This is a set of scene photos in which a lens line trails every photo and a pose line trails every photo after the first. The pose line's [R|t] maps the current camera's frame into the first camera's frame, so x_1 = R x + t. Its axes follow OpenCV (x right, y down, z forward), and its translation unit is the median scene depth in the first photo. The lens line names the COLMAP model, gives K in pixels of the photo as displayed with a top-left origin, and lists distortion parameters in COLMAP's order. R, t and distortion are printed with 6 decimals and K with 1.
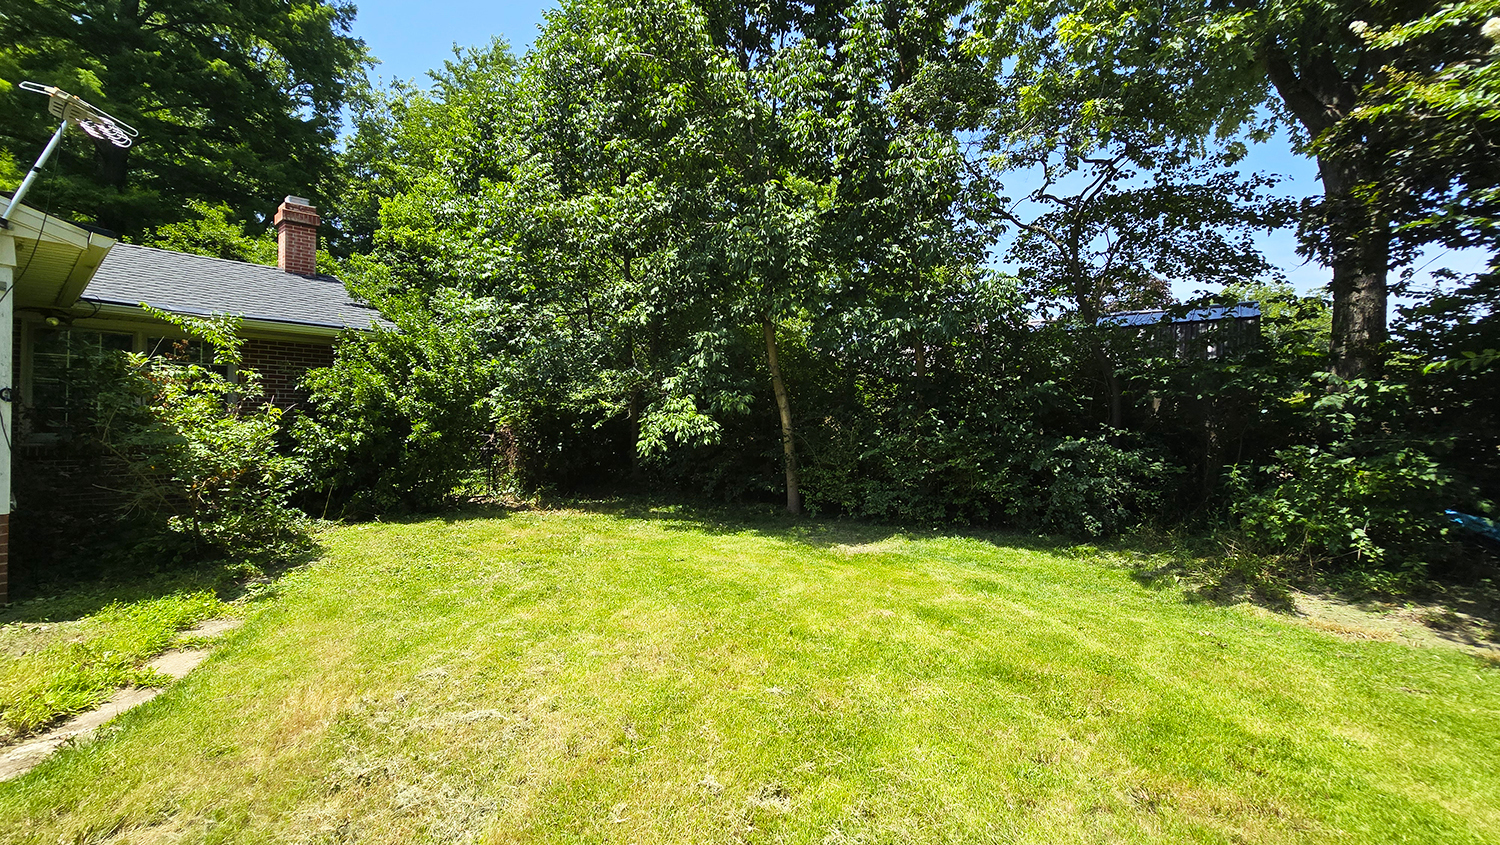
lens RADIAL K [[612.5, 0, 747.1], [0, 612.5, 420.3], [0, 0, 1]] dist [-0.008497, 0.000980]
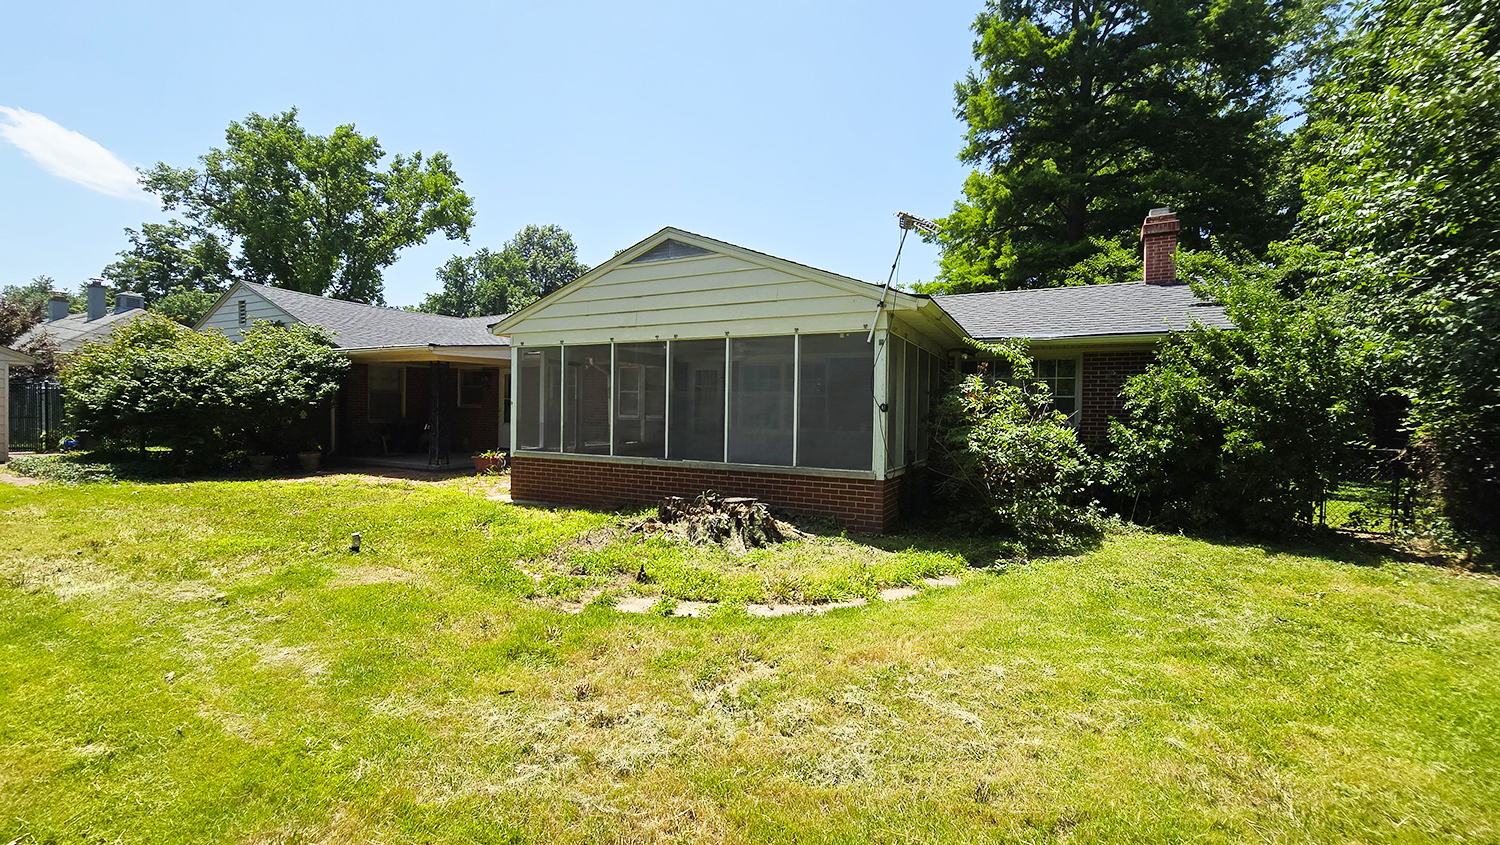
lens RADIAL K [[612.5, 0, 740.5], [0, 612.5, 423.8], [0, 0, 1]] dist [-0.008497, 0.000980]
pose [[0.209897, 0.008483, -0.977687, 0.158036], [-0.012745, 0.999901, 0.005940, -0.001887], [0.977640, 0.011214, 0.209984, 0.136664]]
